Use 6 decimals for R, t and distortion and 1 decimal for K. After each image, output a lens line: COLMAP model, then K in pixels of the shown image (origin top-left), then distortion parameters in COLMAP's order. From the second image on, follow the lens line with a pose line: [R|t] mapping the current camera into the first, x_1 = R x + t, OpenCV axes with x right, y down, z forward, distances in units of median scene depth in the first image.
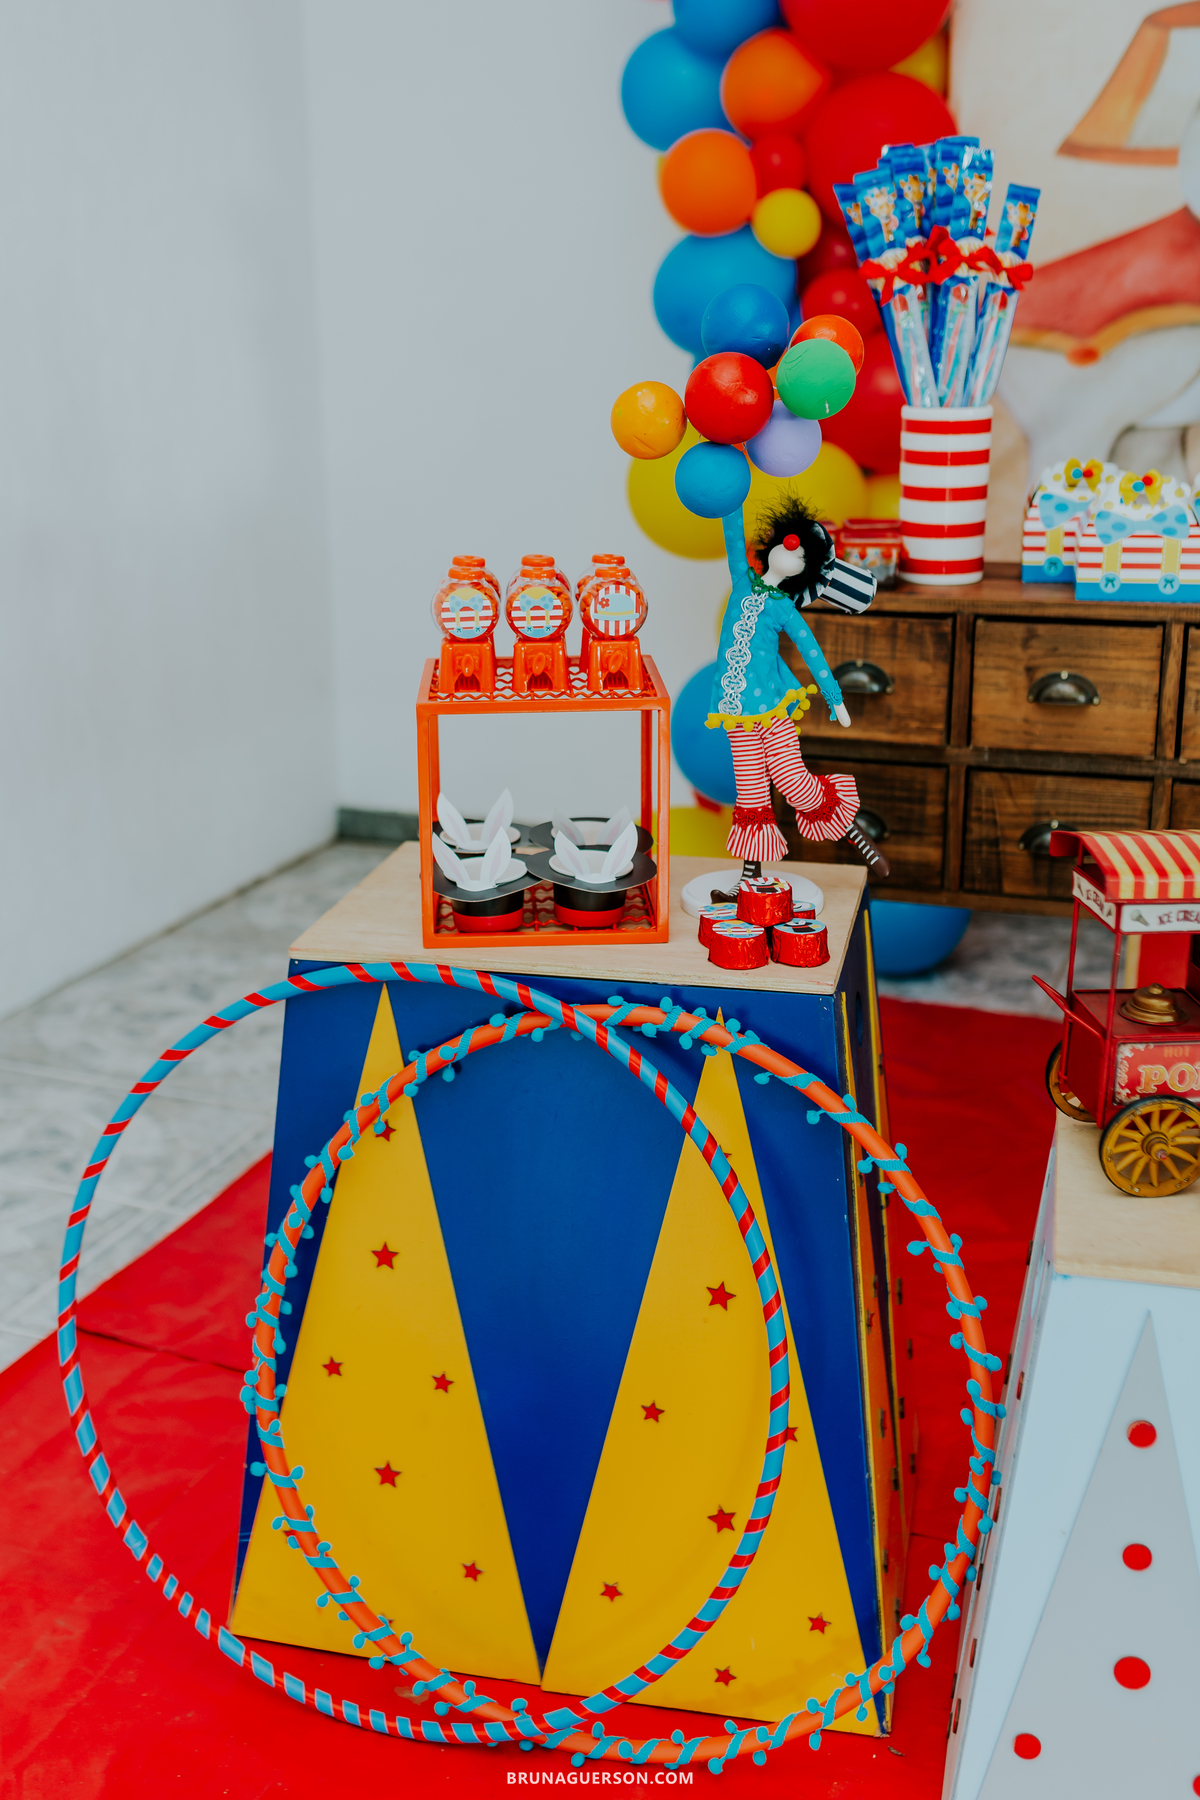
lens RADIAL K [[1852.6, 0, 600.0], [0, 1852.6, 900.0], [0, 0, 1]] dist [-0.115056, 0.113077]
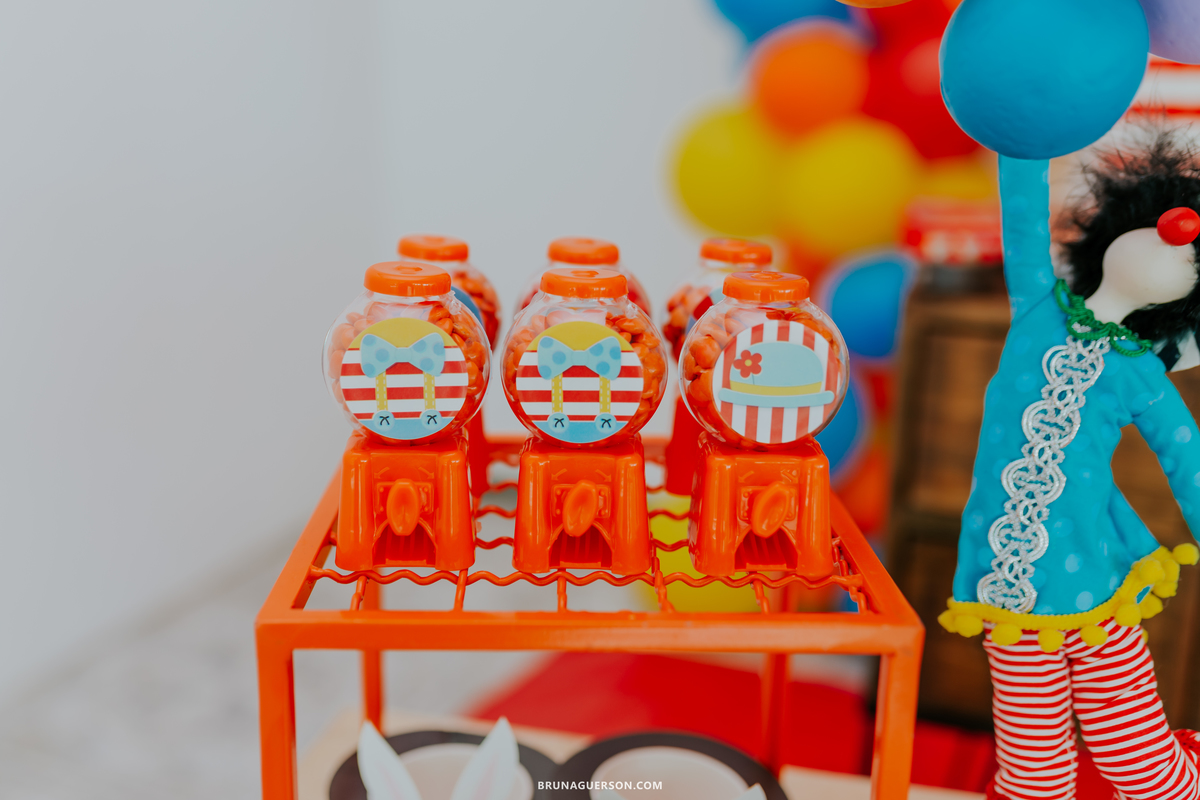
lens RADIAL K [[1235.1, 0, 567.2], [0, 1235.1, 401.3], [0, 0, 1]] dist [-0.115056, 0.113077]
pose [[0.998968, 0.028359, -0.035465, -0.026831], [-0.030146, 0.998248, -0.050914, -0.136429], [0.033959, 0.051930, 0.998073, 0.725280]]
